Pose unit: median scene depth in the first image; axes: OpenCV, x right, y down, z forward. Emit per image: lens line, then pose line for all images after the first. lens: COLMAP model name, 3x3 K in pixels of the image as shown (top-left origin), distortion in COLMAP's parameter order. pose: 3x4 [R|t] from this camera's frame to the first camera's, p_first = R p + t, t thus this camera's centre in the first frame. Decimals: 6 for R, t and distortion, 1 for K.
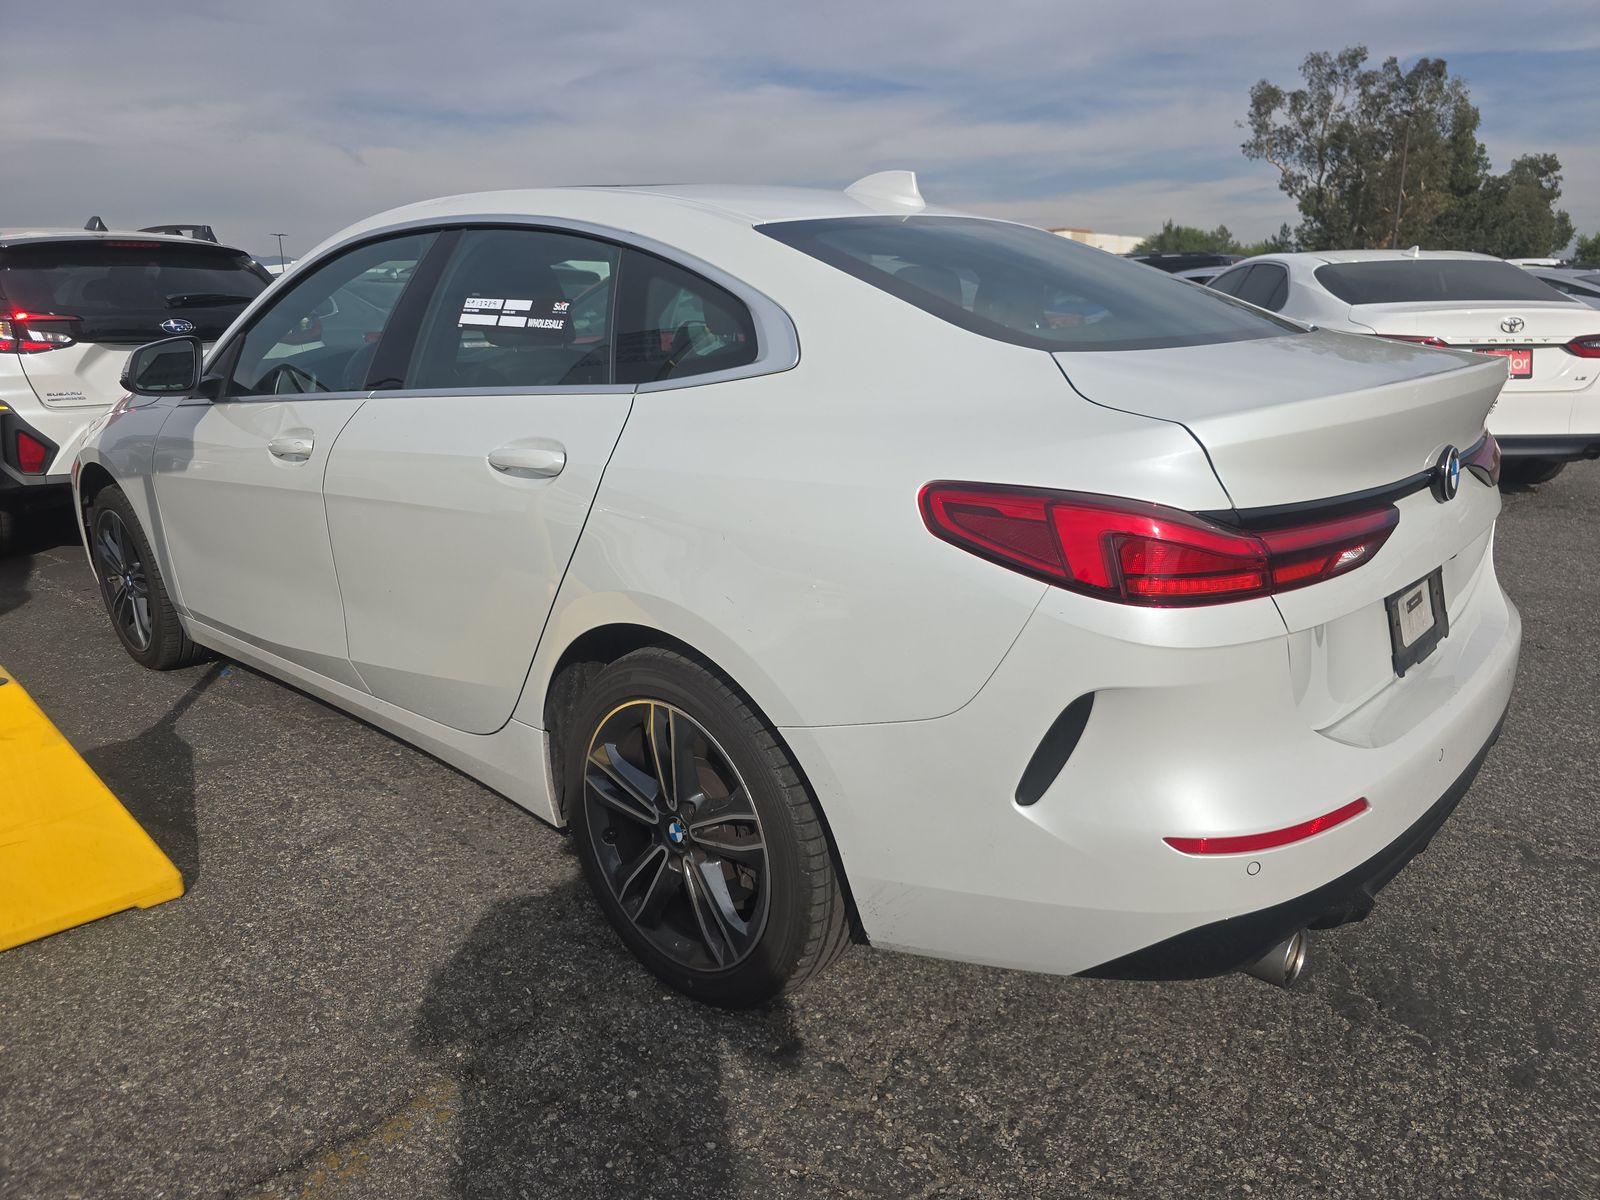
lens RADIAL K [[1087.7, 0, 794.1], [0, 1087.7, 598.3], [0, 0, 1]] dist [0.038204, -0.024381]
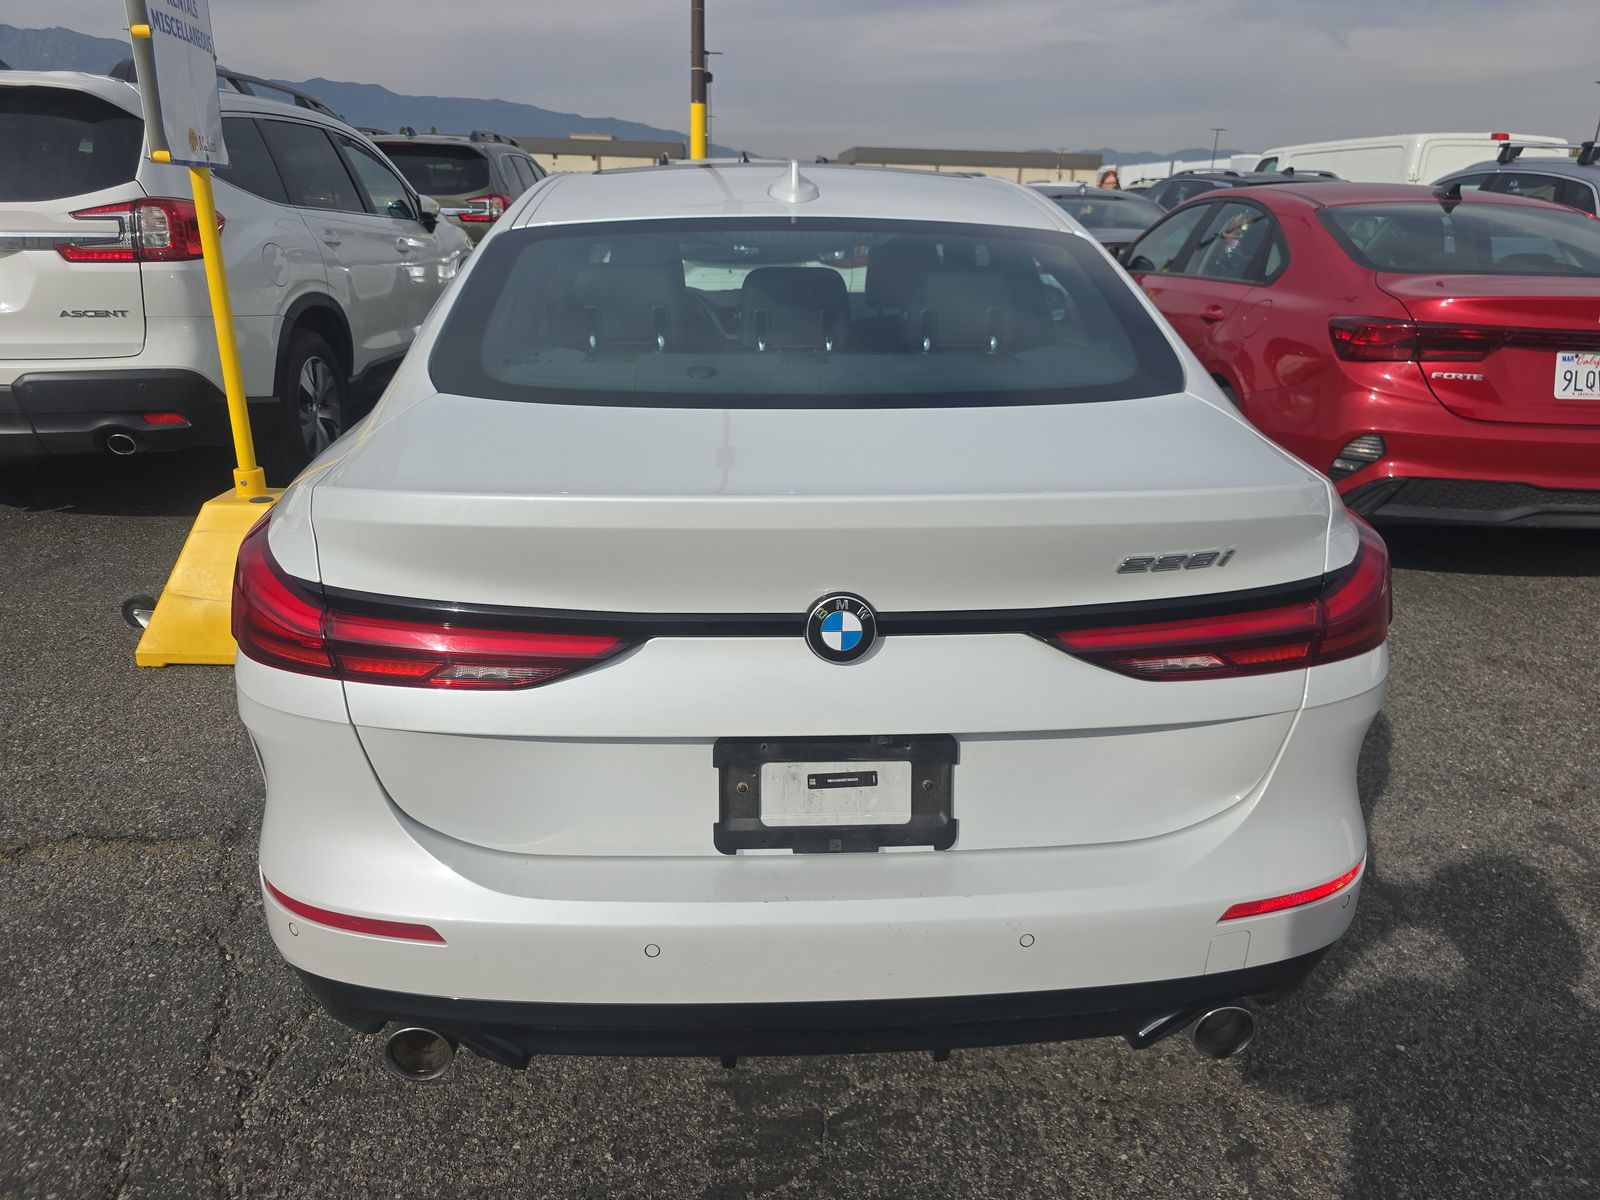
lens RADIAL K [[1087.7, 0, 799.8], [0, 1087.7, 599.9], [0, 0, 1]] dist [0.038204, -0.024381]
pose [[0.714718, 0.273382, -0.643770, 1.056656], [-0.216714, 0.961706, 0.167799, -0.256018], [0.664991, 0.019585, 0.746595, 0.432642]]
